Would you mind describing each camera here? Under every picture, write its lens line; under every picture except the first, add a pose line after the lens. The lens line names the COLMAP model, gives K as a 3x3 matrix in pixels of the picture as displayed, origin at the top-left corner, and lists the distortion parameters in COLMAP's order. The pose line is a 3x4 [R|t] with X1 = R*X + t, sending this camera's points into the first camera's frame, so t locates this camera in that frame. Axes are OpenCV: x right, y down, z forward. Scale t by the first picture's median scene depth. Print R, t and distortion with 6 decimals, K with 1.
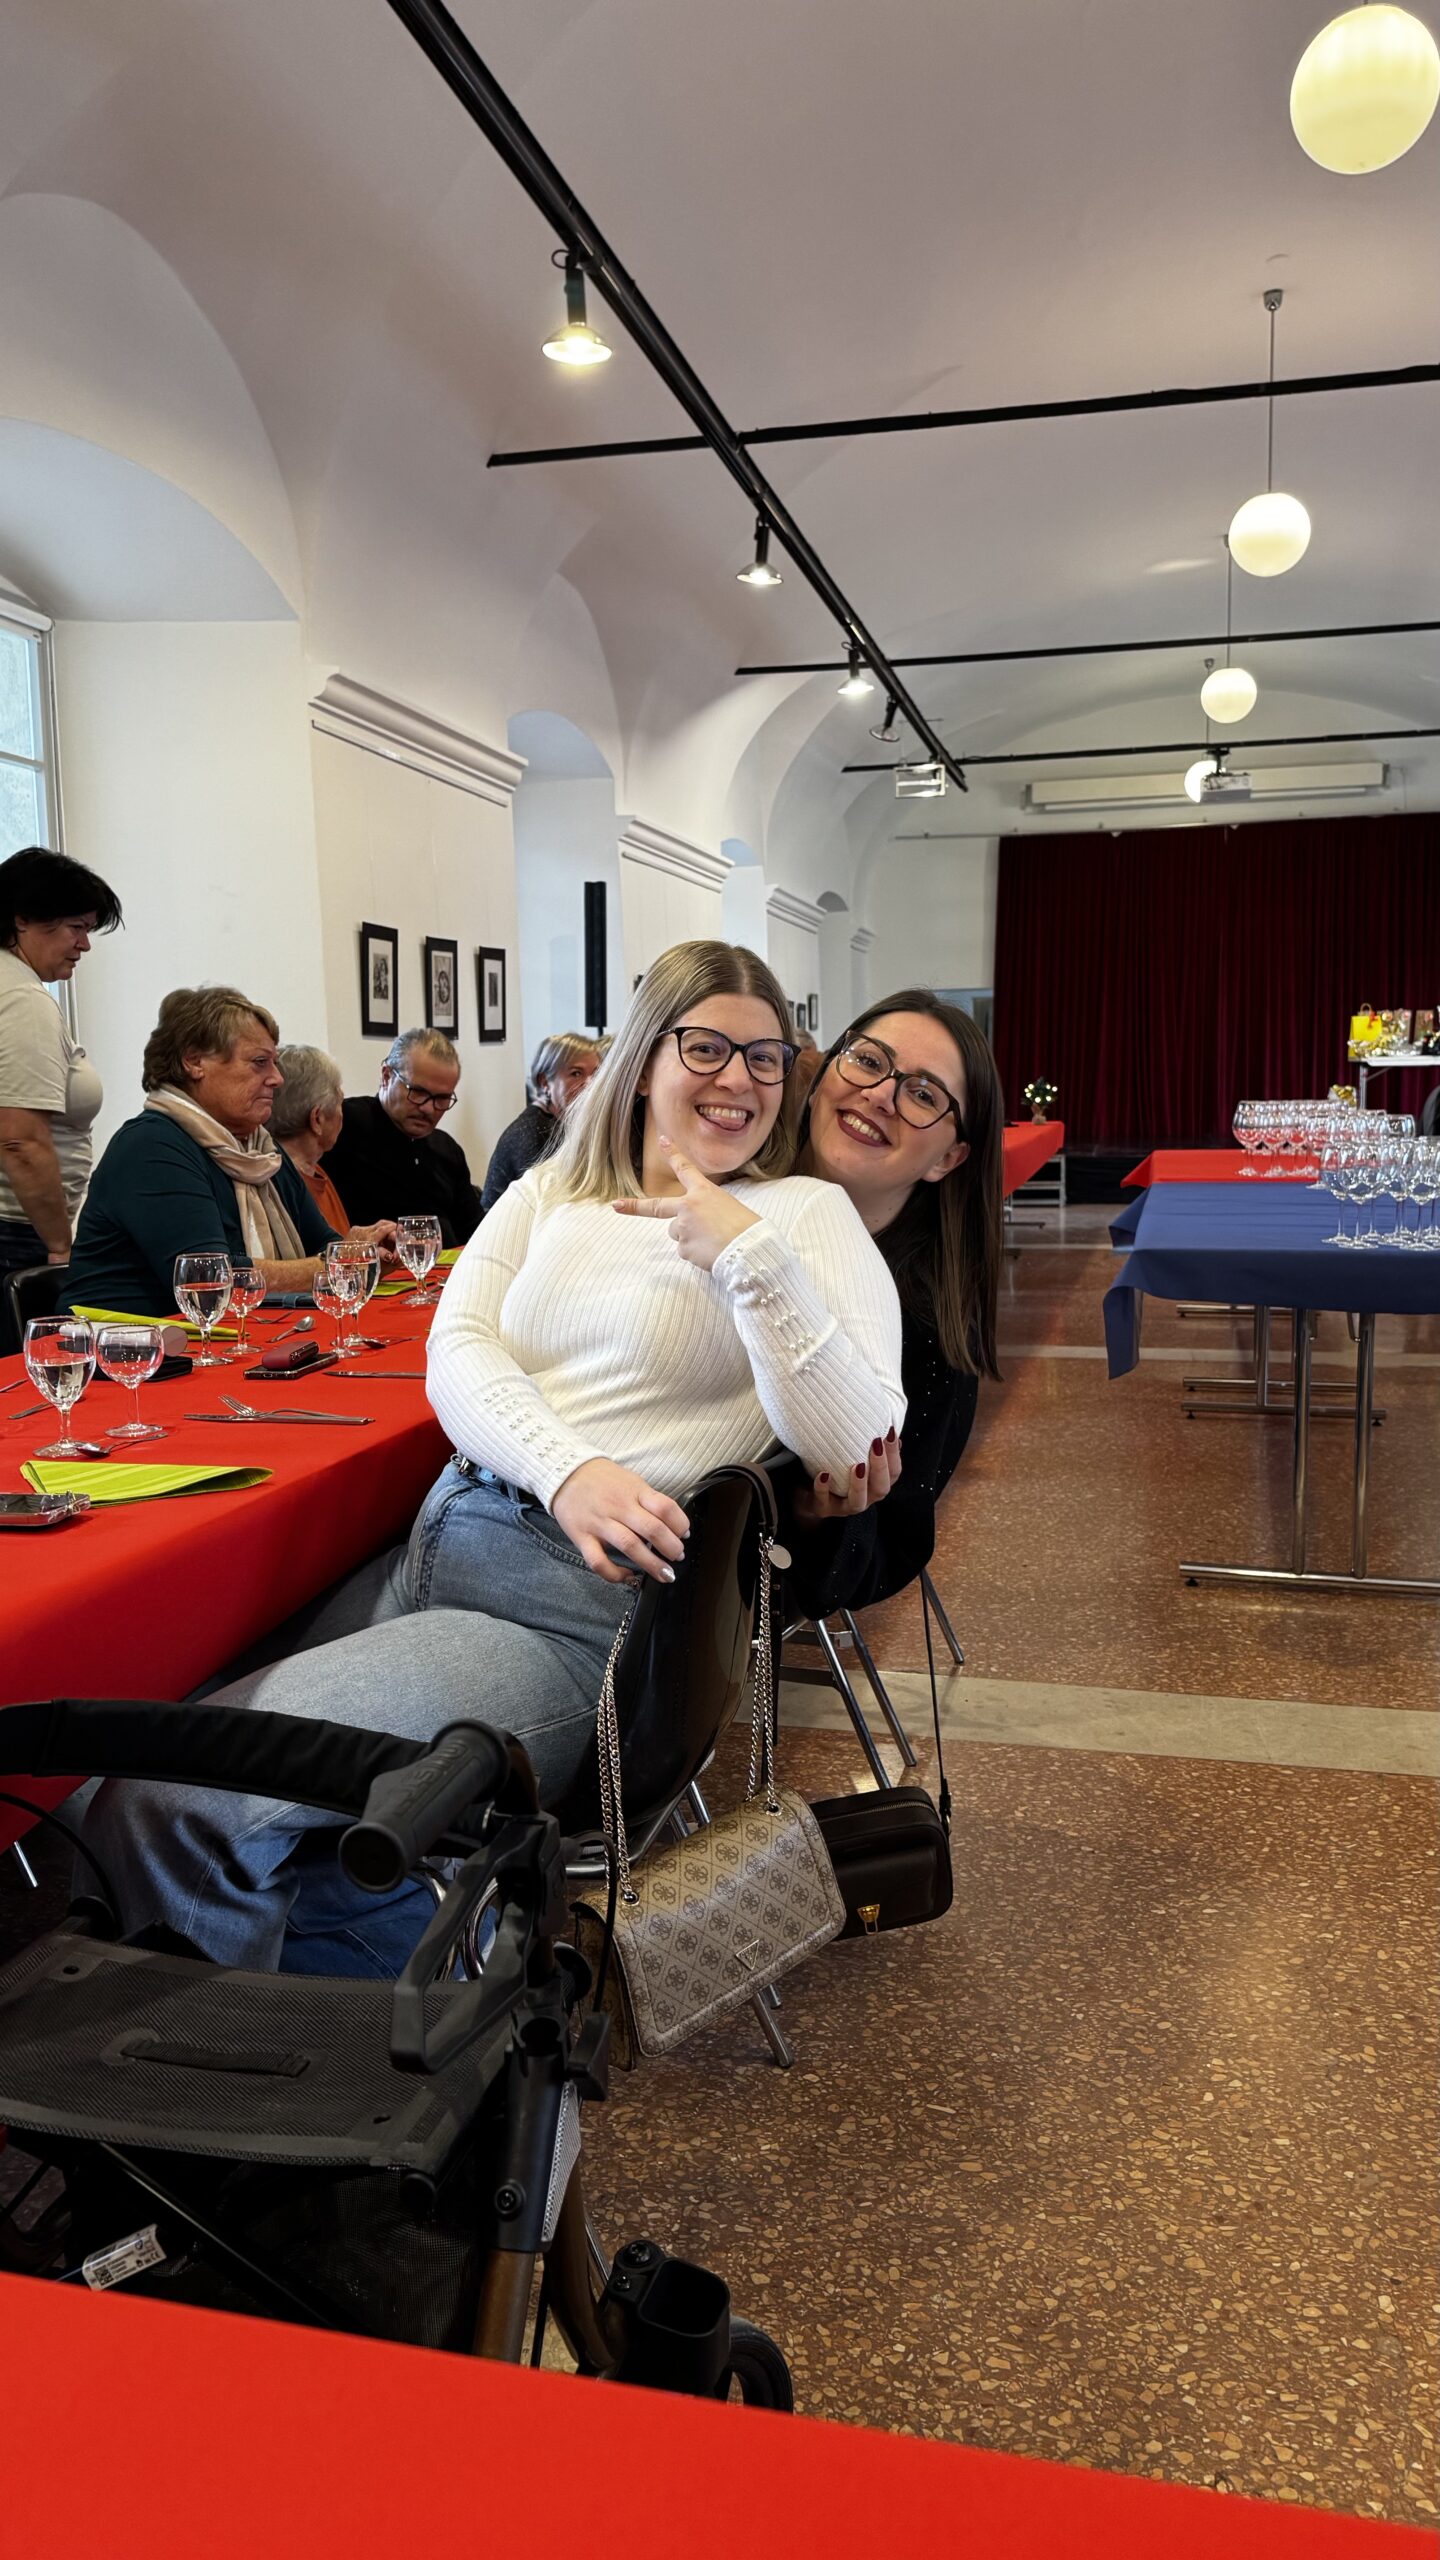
lens RADIAL K [[1775.9, 0, 720.0], [0, 1775.9, 1280.0], [0, 0, 1]] dist [0.136316, -0.239535]
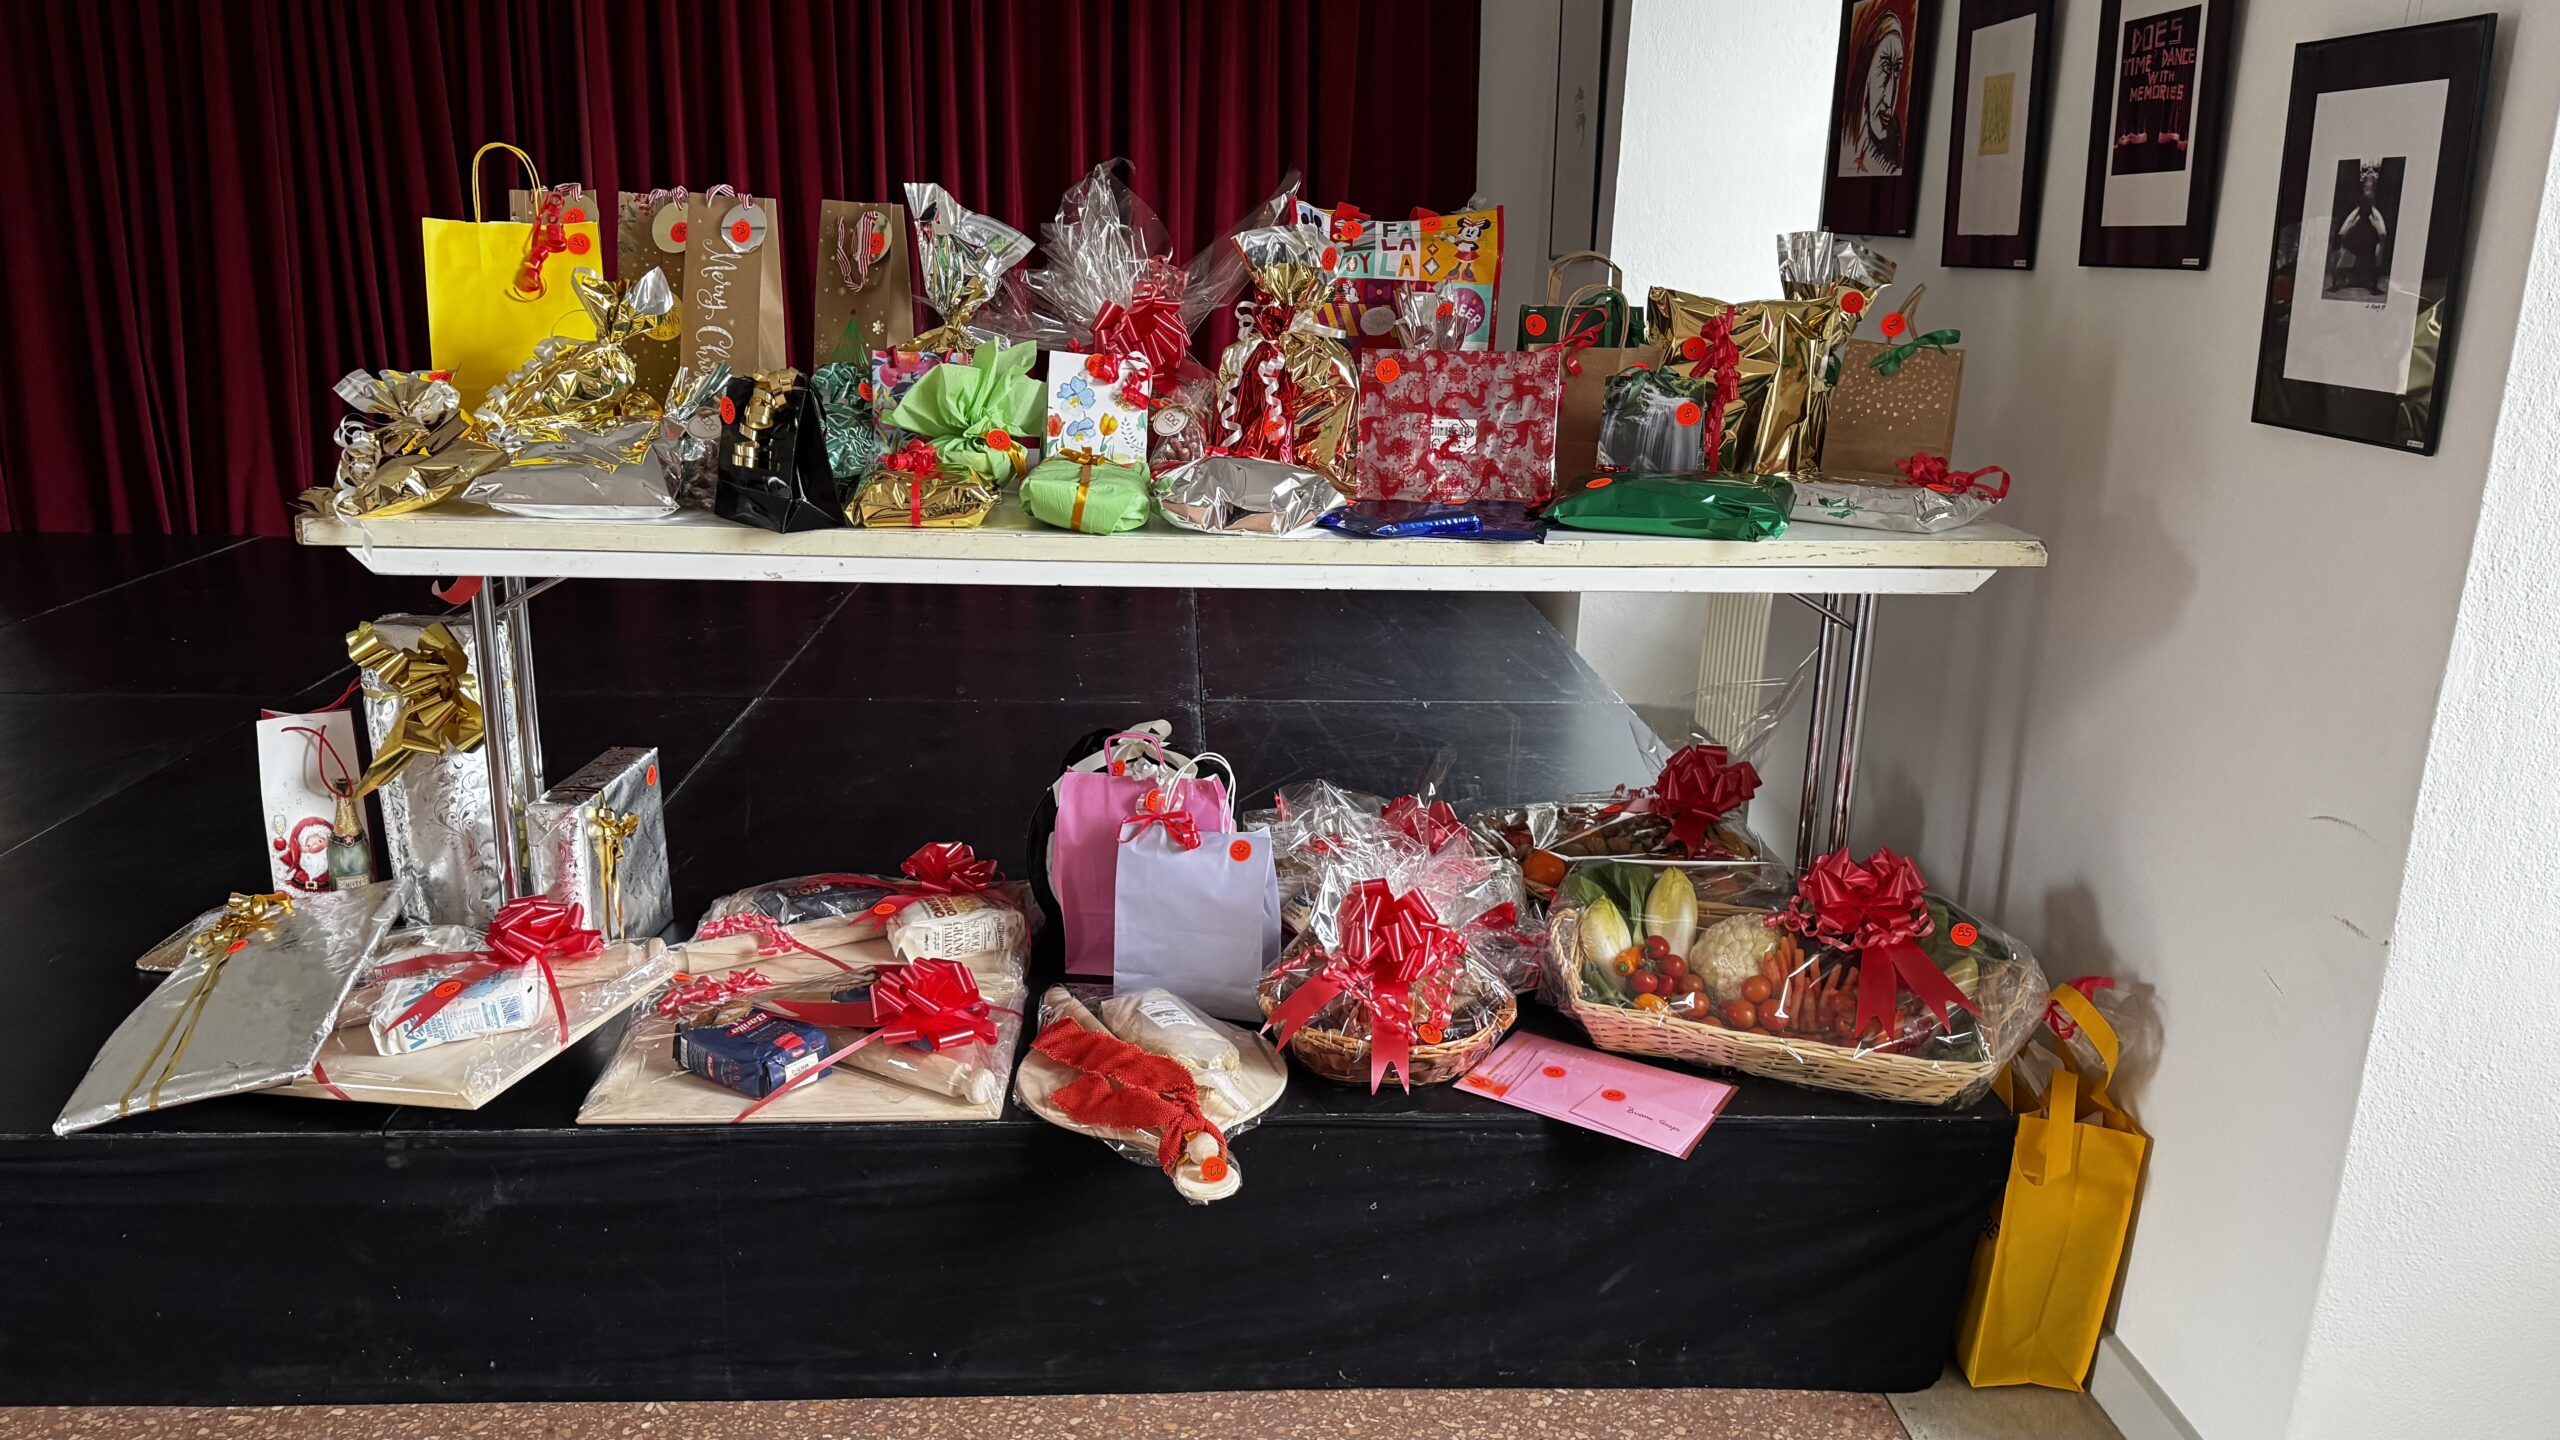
lens RADIAL K [[1775.9, 0, 1280.0], [0, 1775.9, 720.0], [0, 0, 1]] dist [0.136316, -0.239535]
pose [[0.957459, -0.037297, 0.286147, 0.485868], [-0.008545, 0.987513, 0.157306, -0.164146], [-0.288441, -0.153059, 0.945185, 1.045854]]
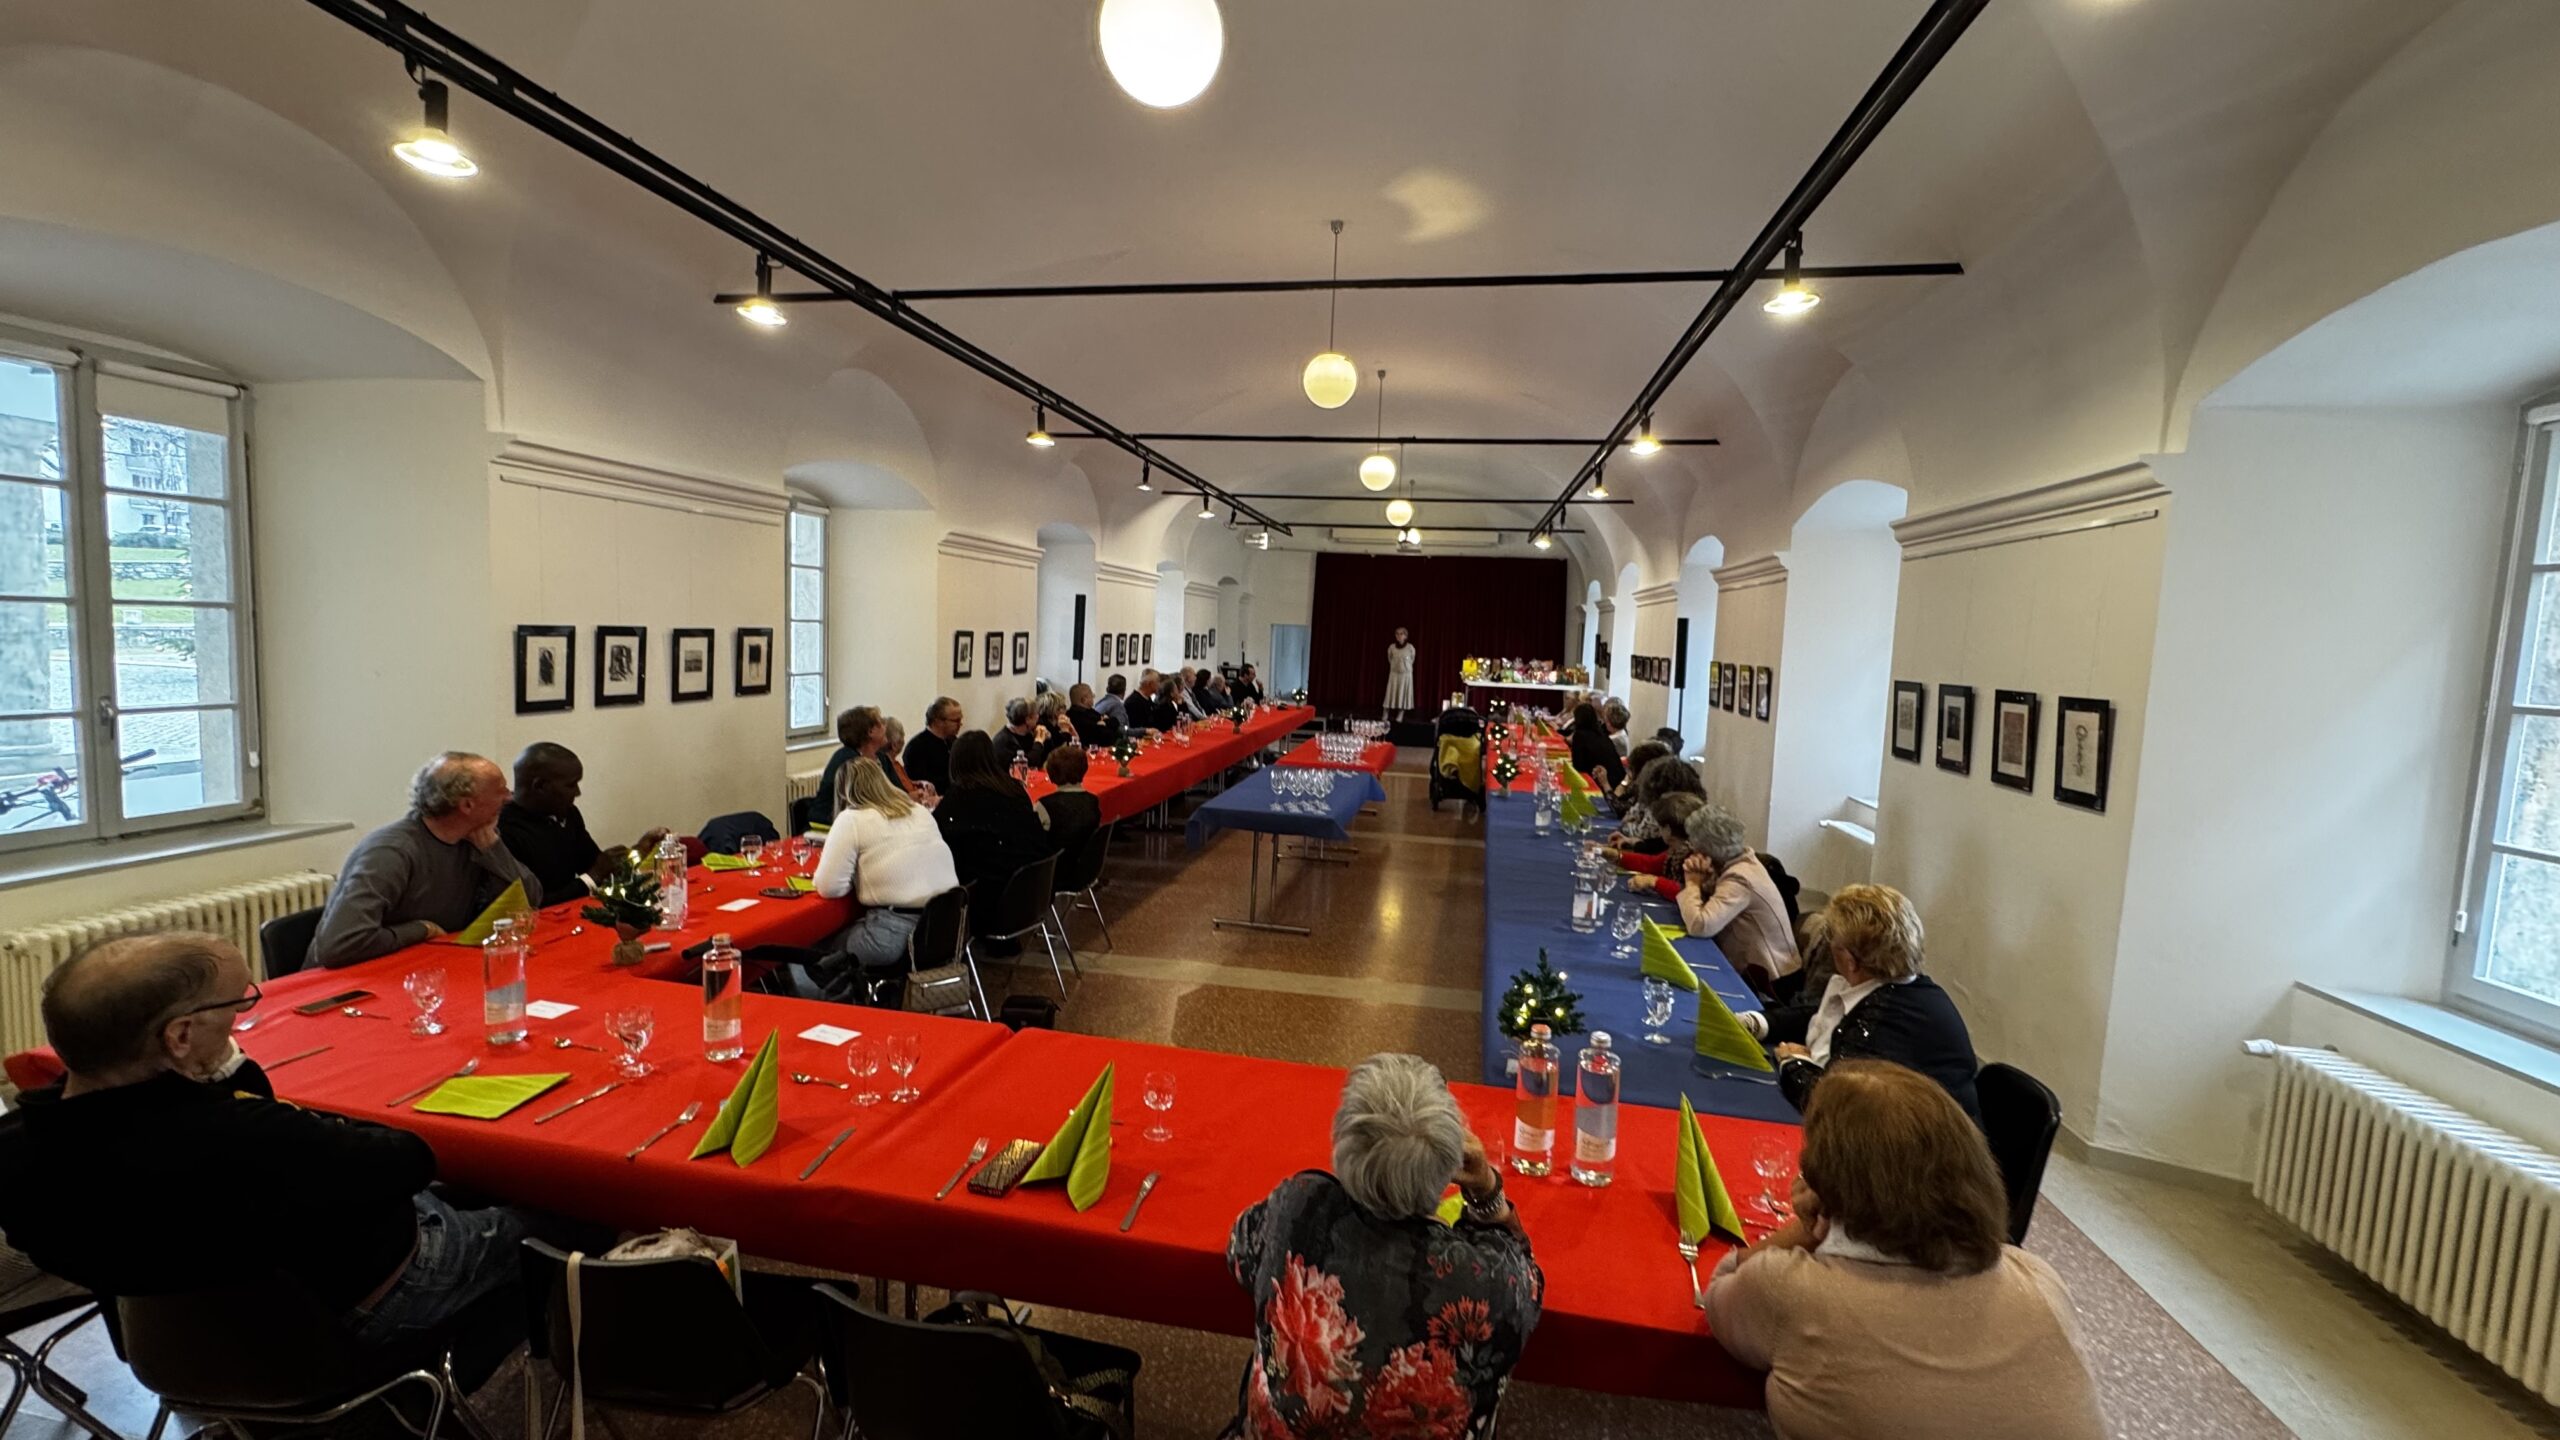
lens RADIAL K [[1018.9, 0, 1280.0], [0, 1018.9, 720.0], [0, 0, 1]] dist [0.003059, -0.000739]
pose [[0.996517, 0.053331, 0.064101, 0.085625], [-0.051432, 0.998198, -0.030912, -0.038050], [-0.065634, 0.027507, 0.997465, -0.212214]]
